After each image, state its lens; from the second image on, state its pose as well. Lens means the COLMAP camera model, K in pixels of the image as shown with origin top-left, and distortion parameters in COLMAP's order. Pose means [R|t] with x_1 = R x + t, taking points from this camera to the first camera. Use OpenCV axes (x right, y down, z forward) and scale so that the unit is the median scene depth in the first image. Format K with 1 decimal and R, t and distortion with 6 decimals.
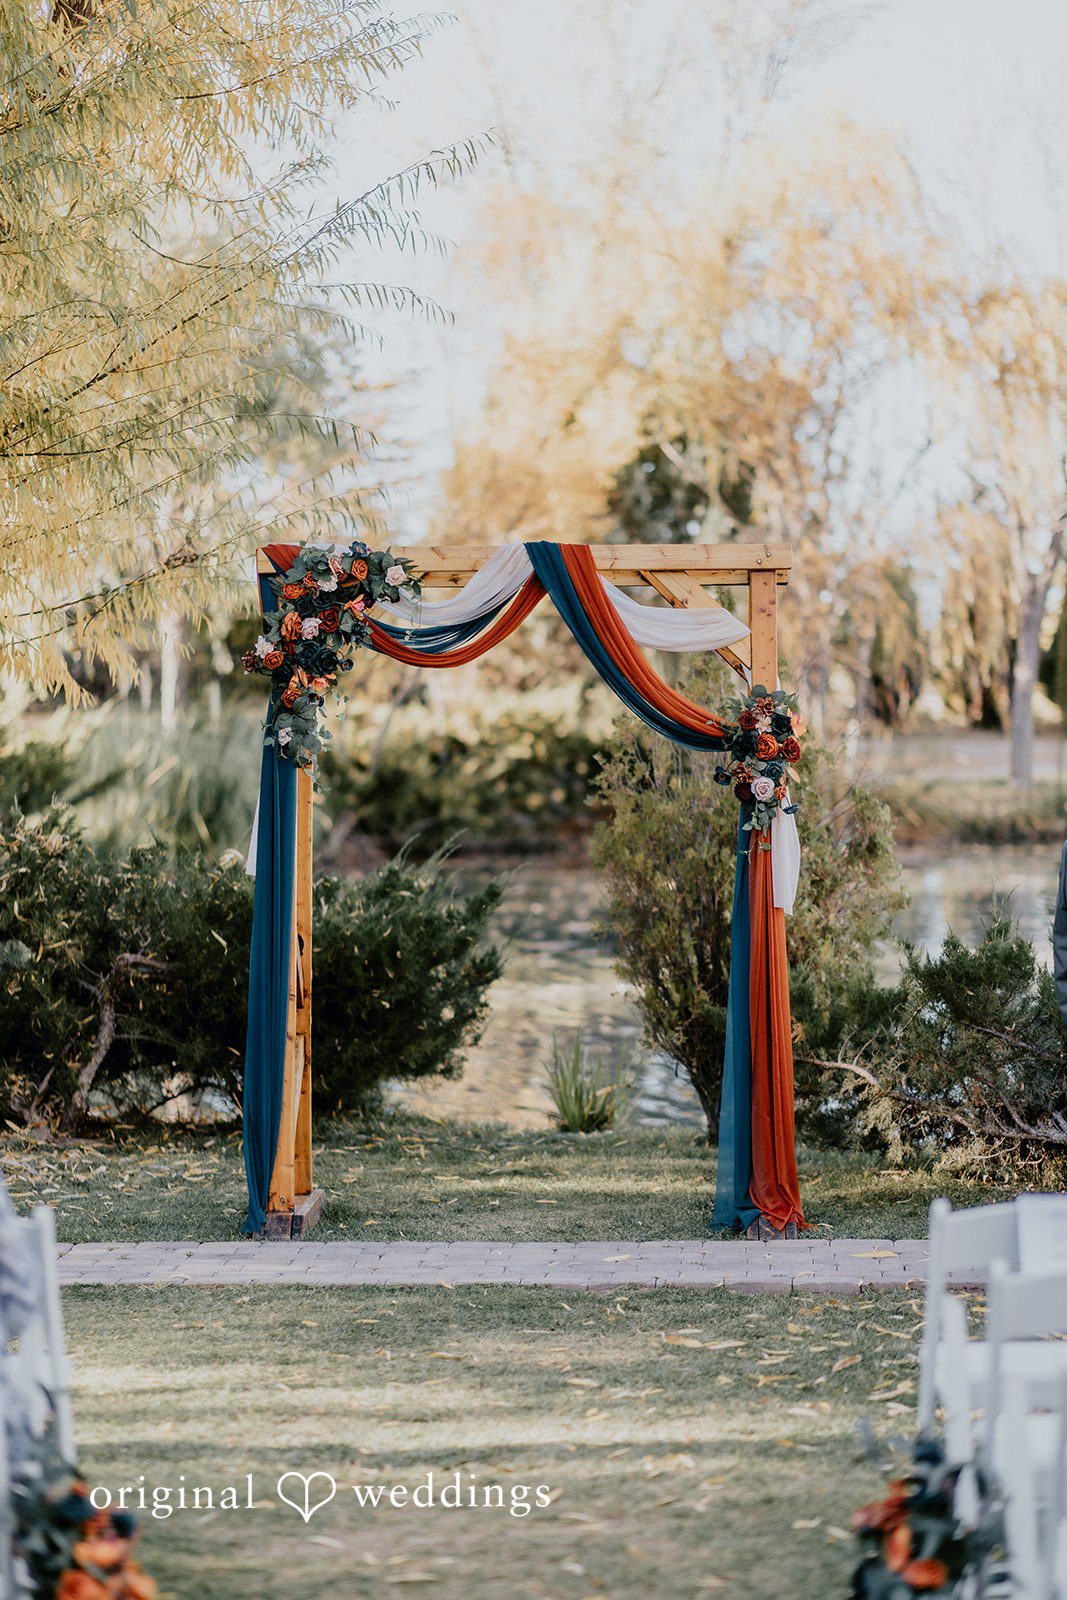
lens RADIAL K [[2469.5, 0, 530.8], [0, 2469.5, 720.0], [0, 0, 1]] dist [-0.001219, -0.058194]
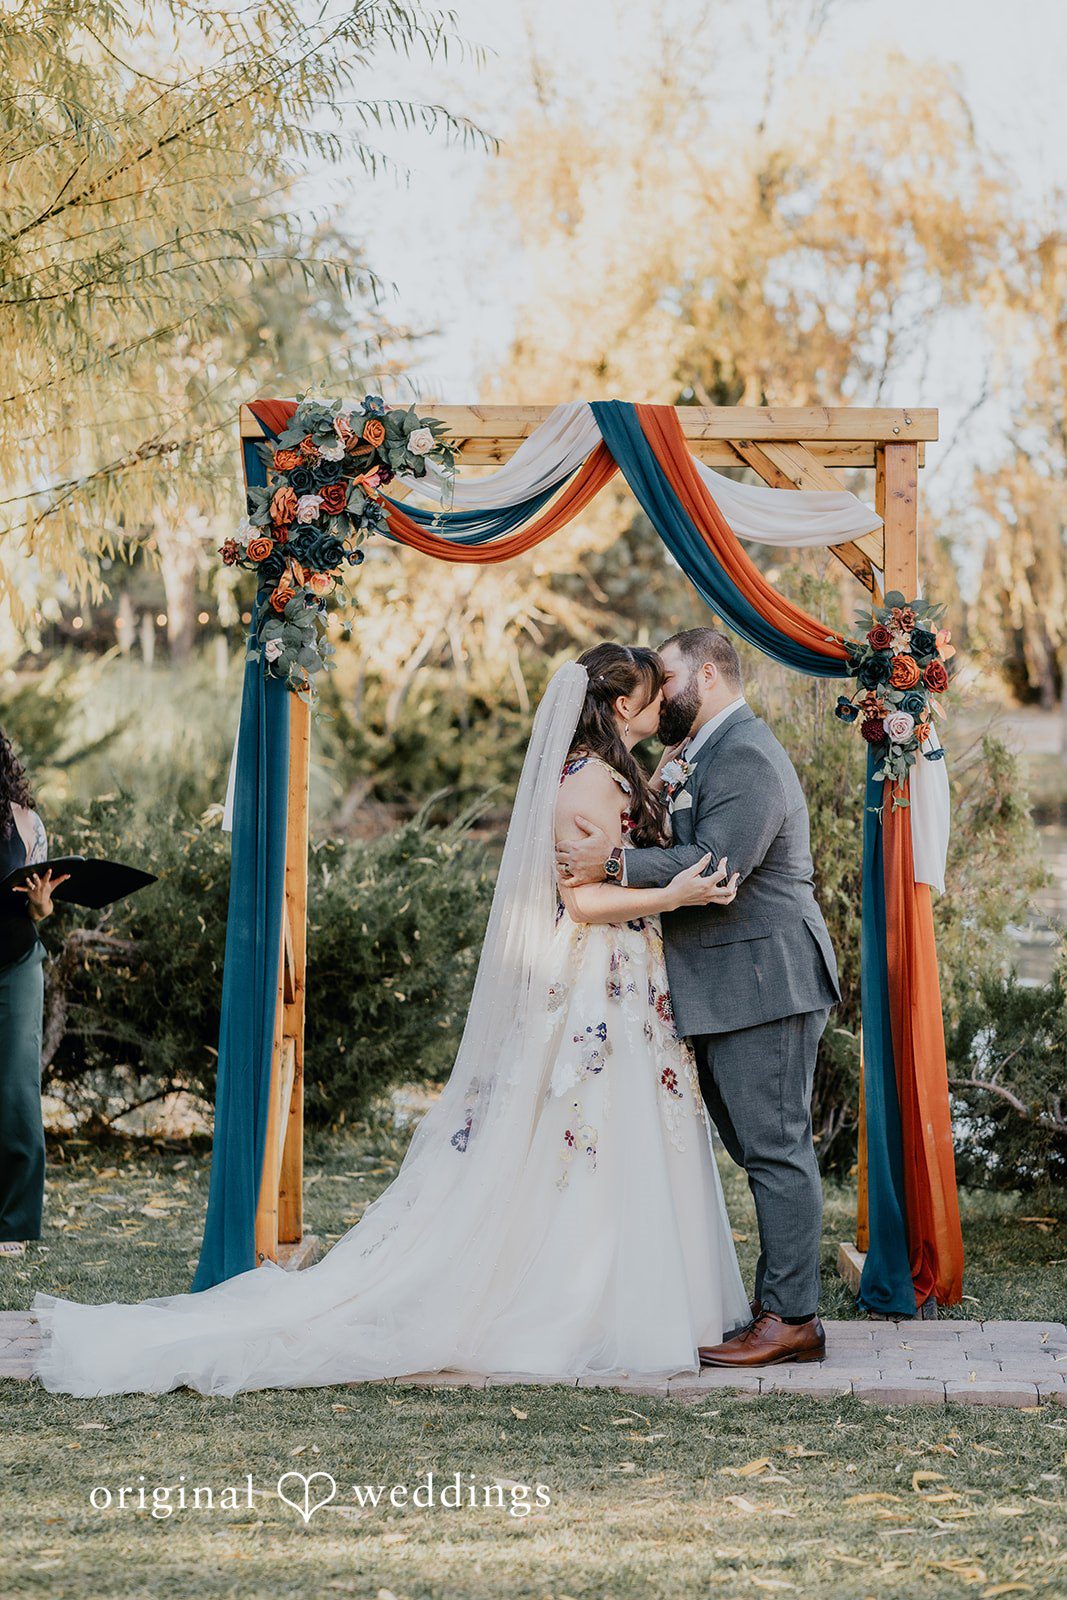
lens RADIAL K [[2469.5, 0, 530.8], [0, 2469.5, 720.0], [0, 0, 1]] dist [-0.001219, -0.058194]
pose [[0.999878, 0.013969, -0.006958, -0.011729], [-0.013903, 0.999859, 0.009365, 0.016483], [0.007088, -0.009268, 0.999932, 0.193550]]
